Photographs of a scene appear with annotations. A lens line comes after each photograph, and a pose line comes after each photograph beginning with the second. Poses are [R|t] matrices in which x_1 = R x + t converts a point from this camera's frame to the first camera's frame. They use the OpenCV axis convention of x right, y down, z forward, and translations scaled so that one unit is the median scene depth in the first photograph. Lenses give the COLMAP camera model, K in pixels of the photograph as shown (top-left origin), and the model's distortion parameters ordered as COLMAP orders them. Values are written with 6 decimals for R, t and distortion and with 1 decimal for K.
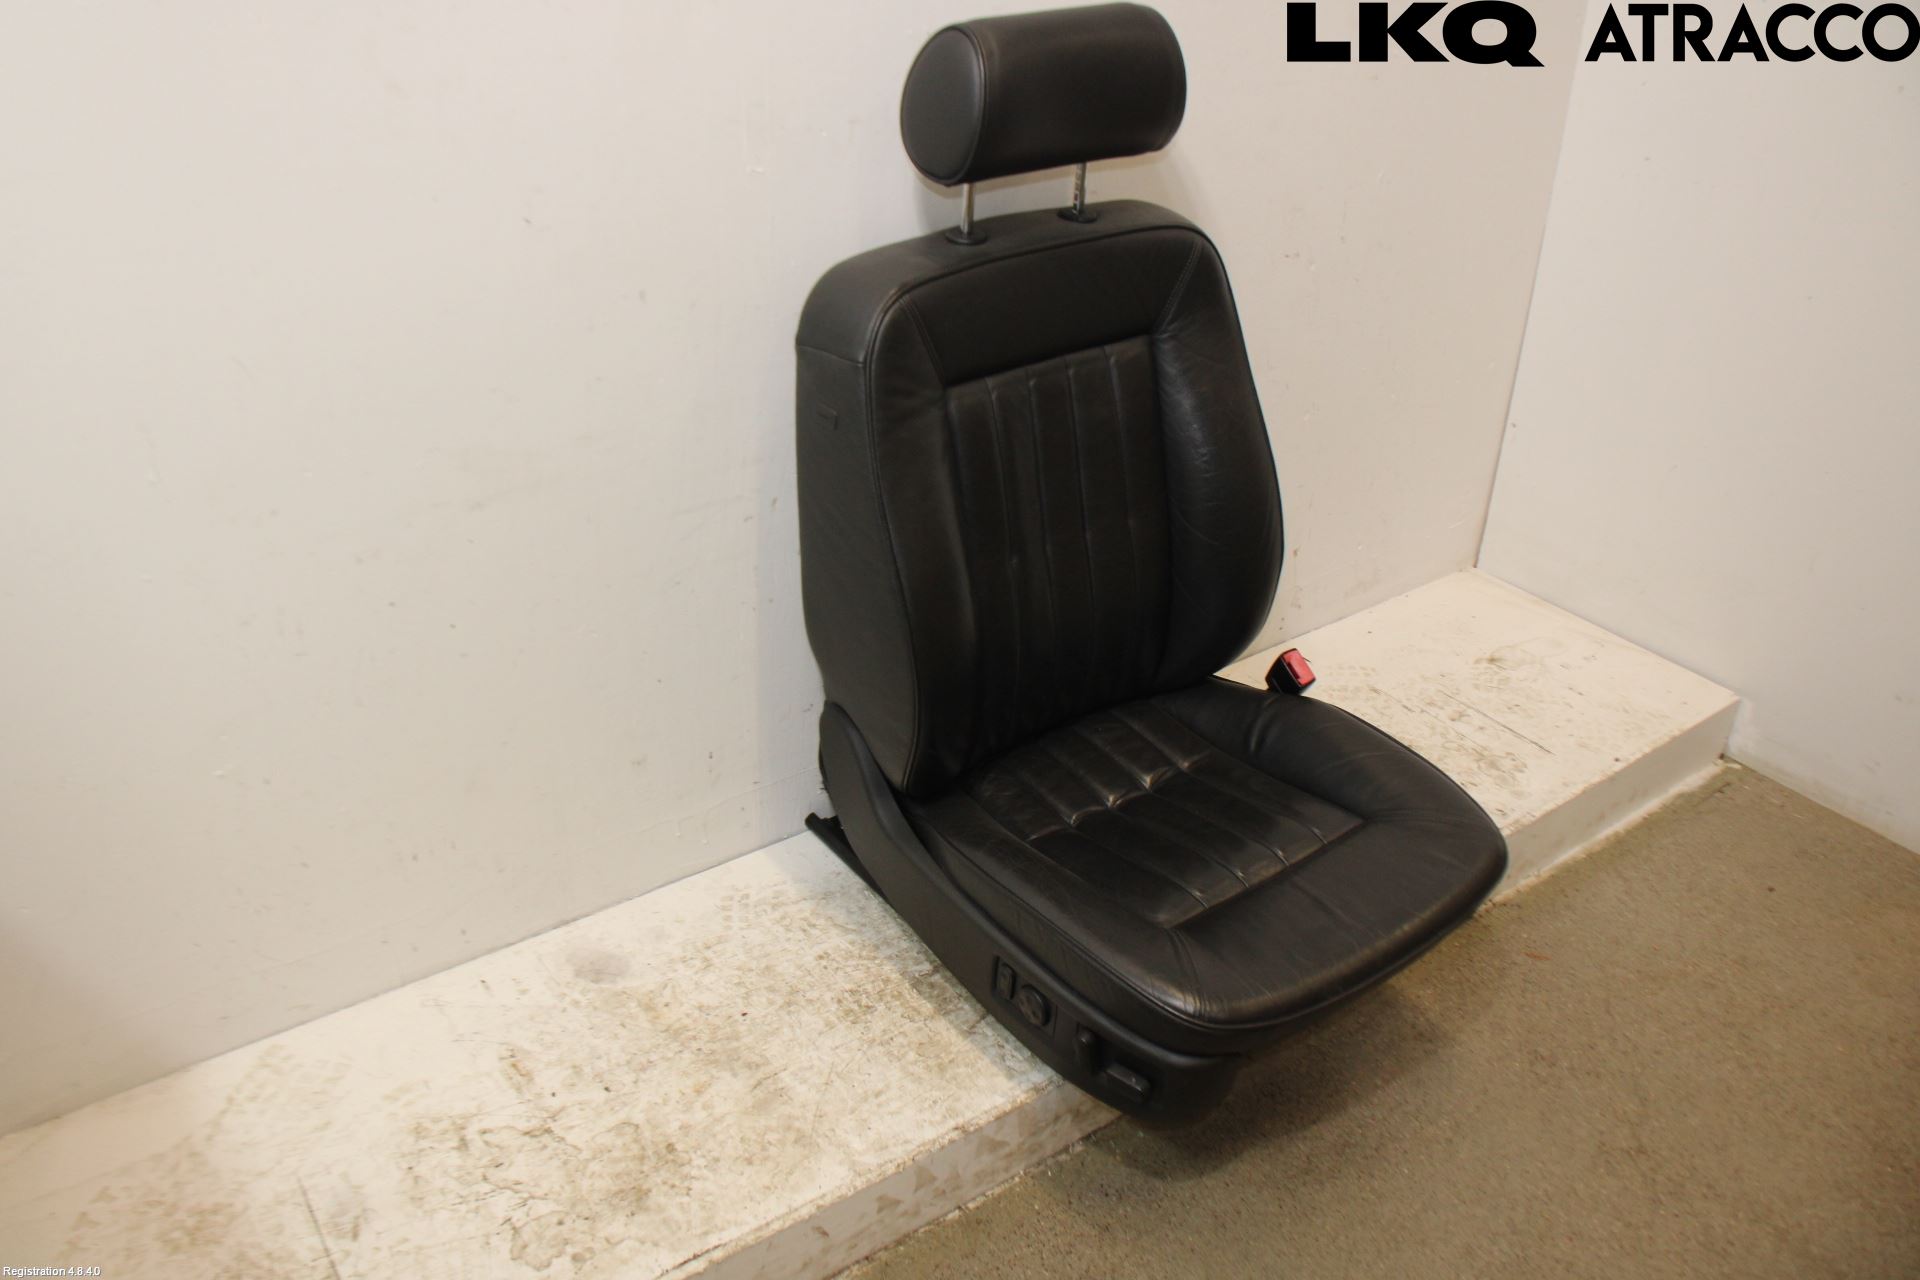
lens RADIAL K [[1570.4, 0, 959.4], [0, 1570.4, 635.4], [0, 0, 1]] dist [-0.175119, 0.147656]
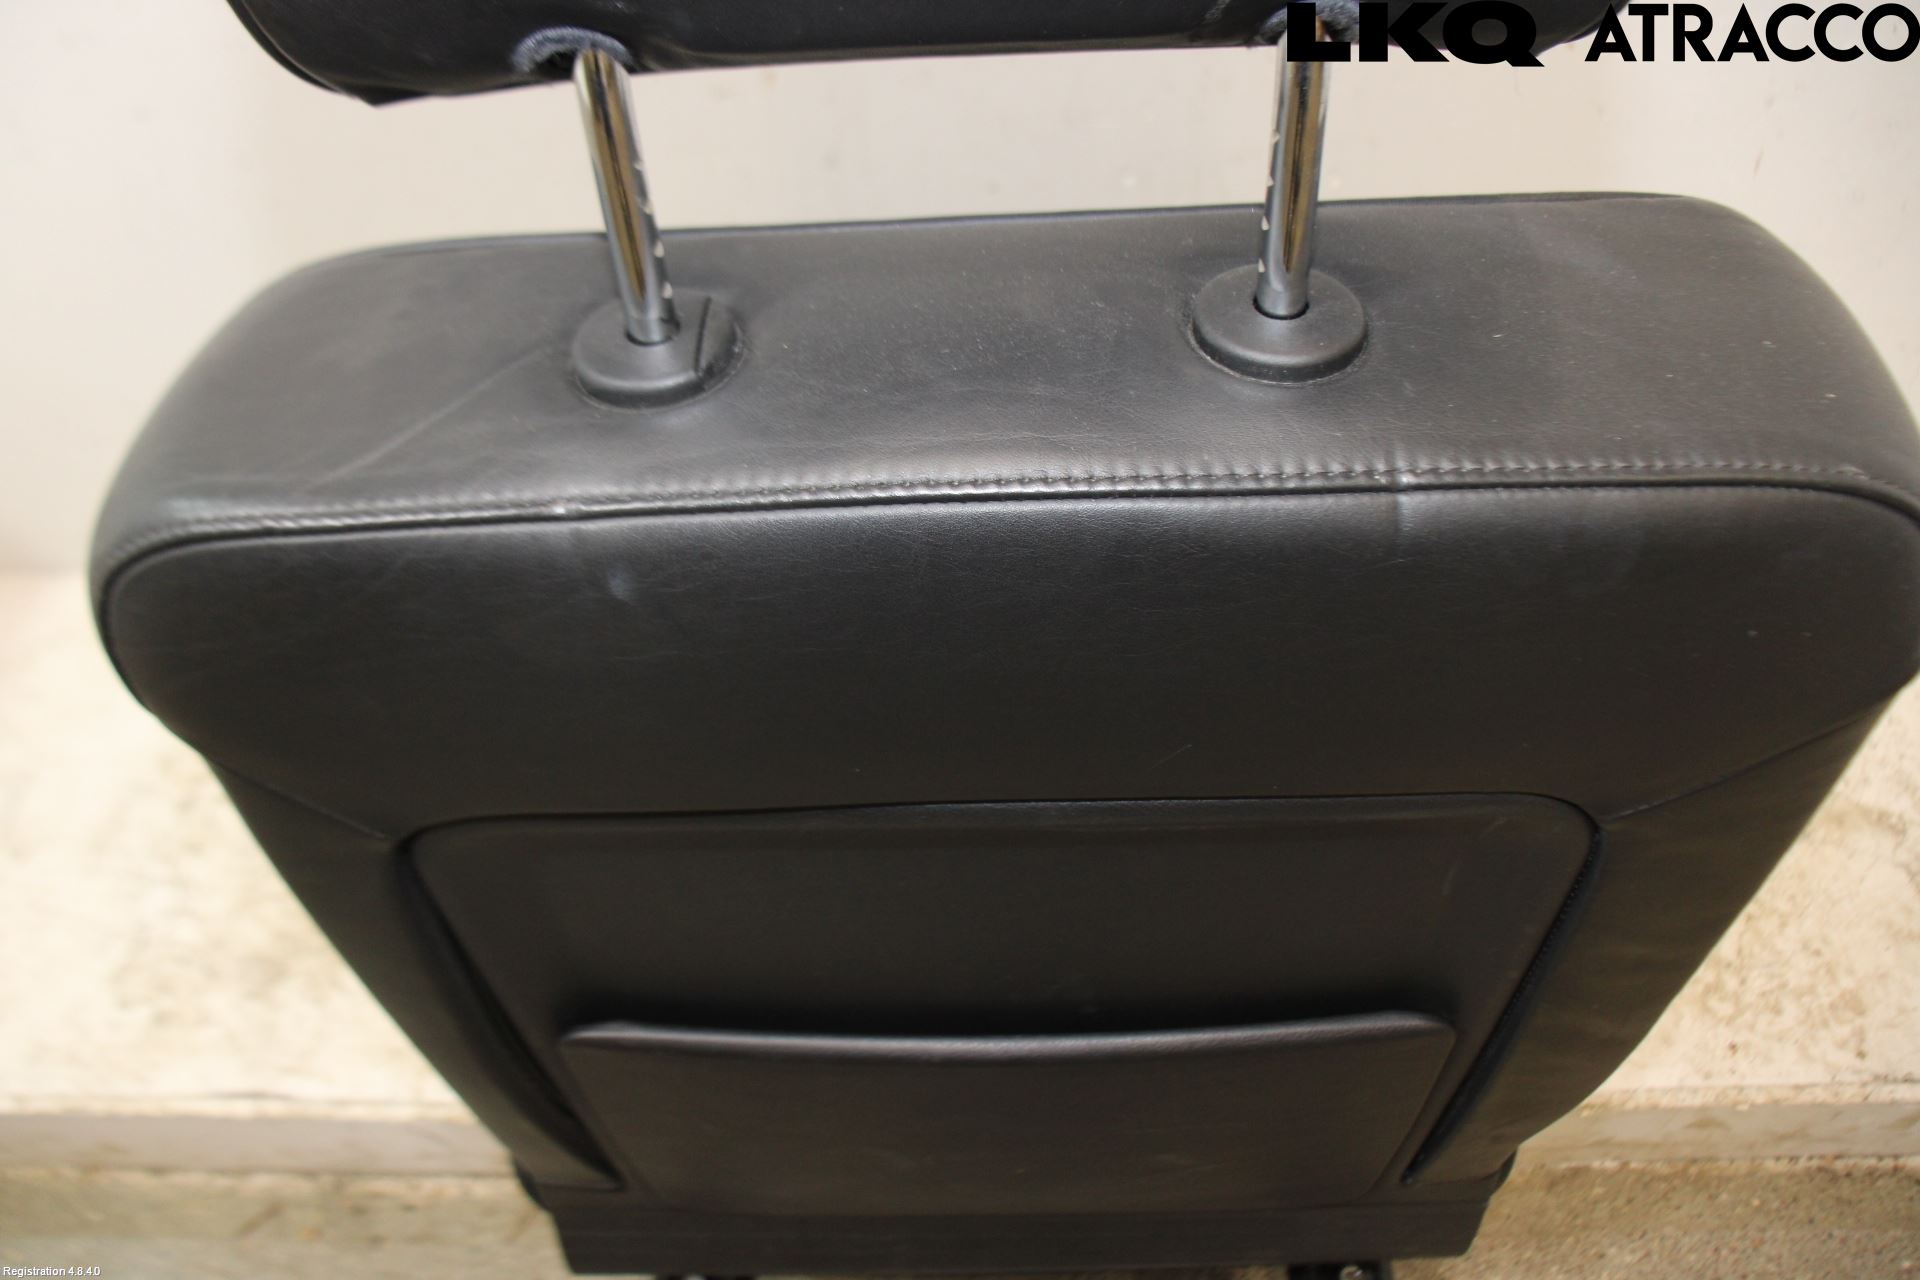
lens RADIAL K [[1570.4, 0, 956.0], [0, 1570.4, 629.6], [0, 0, 1]] dist [-0.175119, 0.147656]
pose [[0.799161, 0.422417, -0.427675, 0.280724], [-0.230808, 0.872561, 0.430541, -0.171900], [0.555040, -0.245361, 0.794814, 0.545460]]
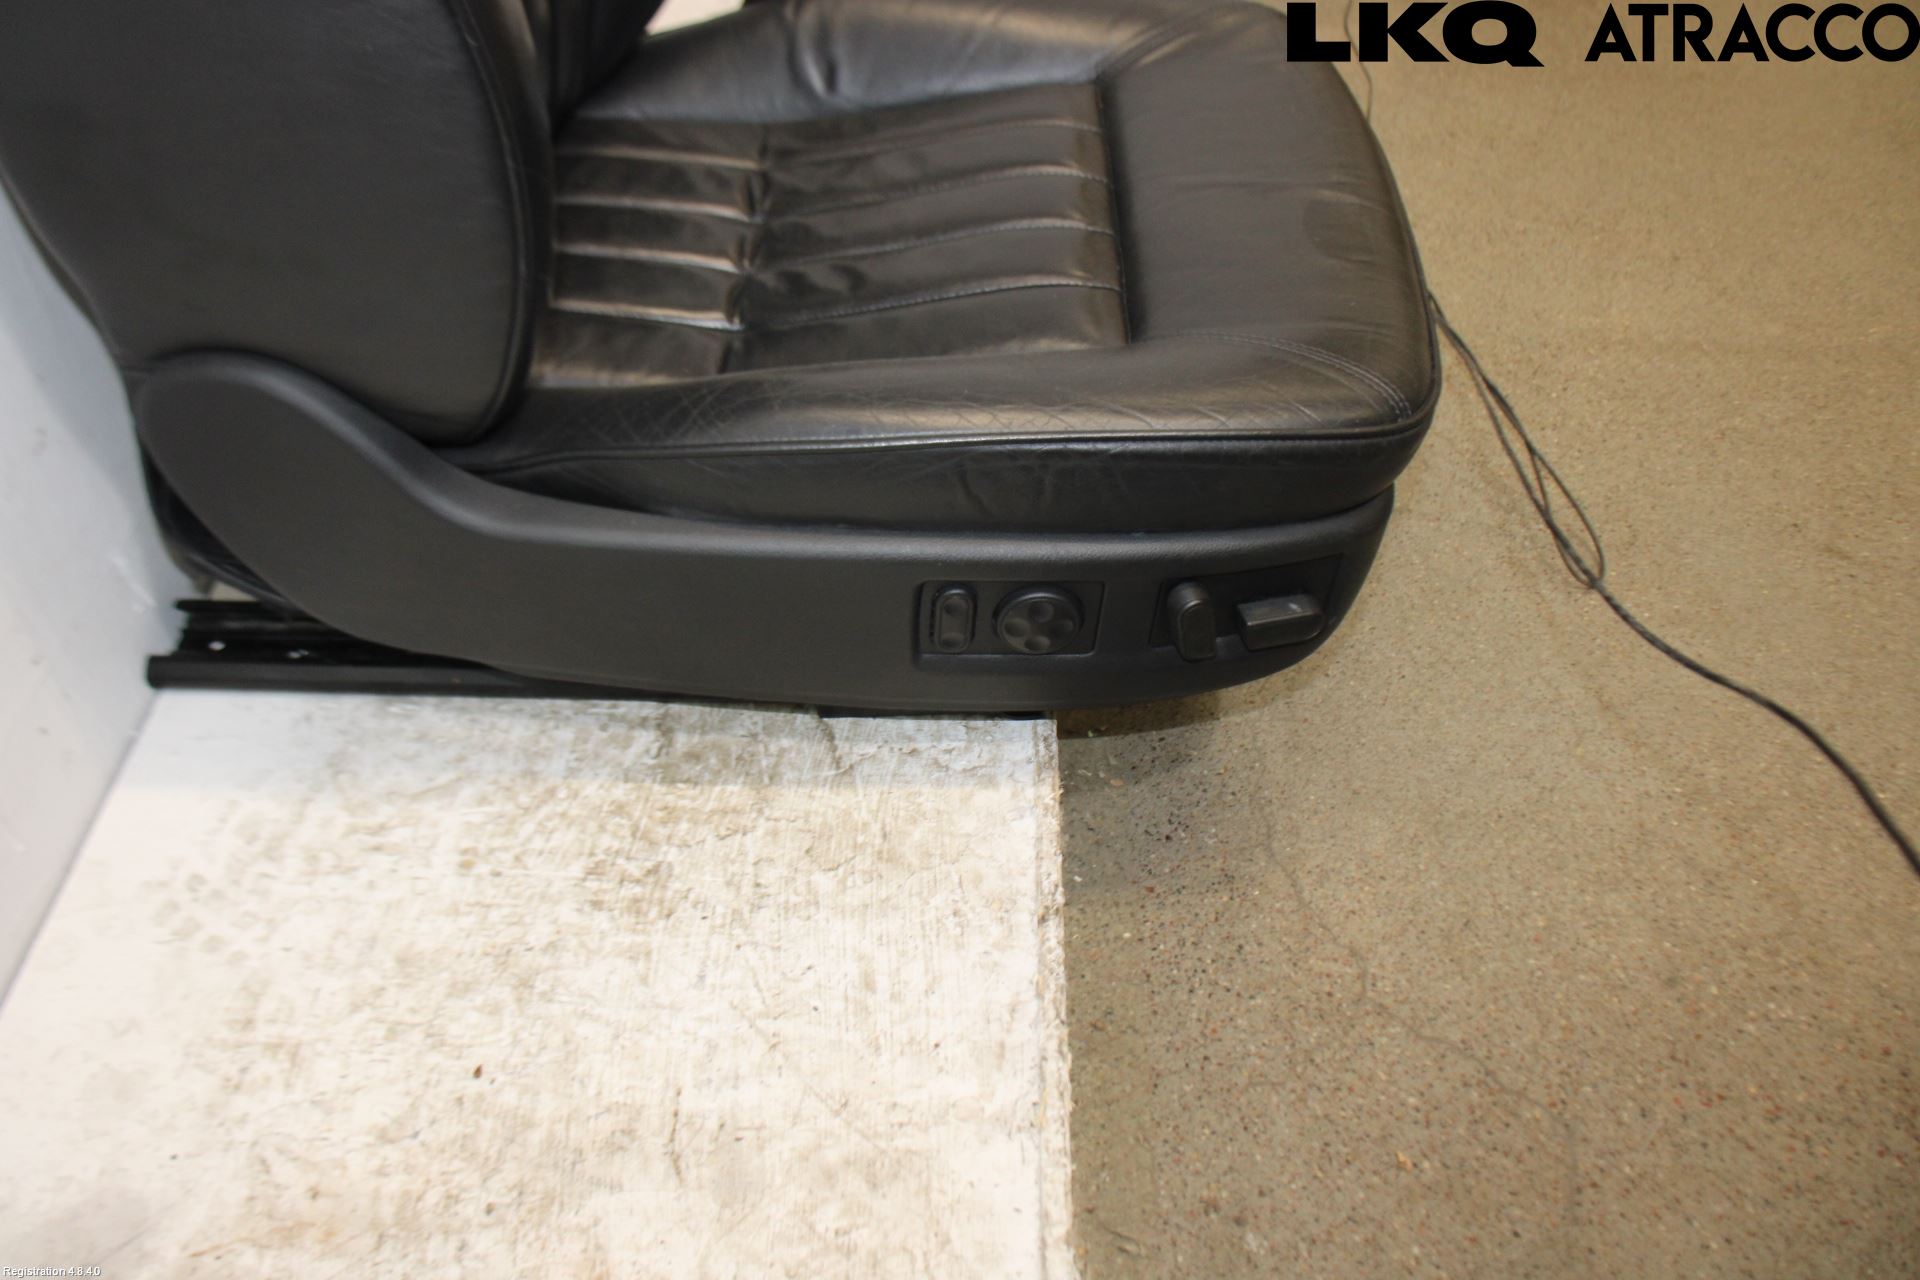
lens RADIAL K [[1570.4, 0, 935.9], [0, 1570.4, 598.2], [0, 0, 1]] dist [-0.175119, 0.147656]
pose [[0.609575, -0.567279, 0.553726, -0.222102], [0.411682, 0.823465, 0.390415, 0.025006], [-0.677448, -0.010028, 0.735502, 0.610579]]
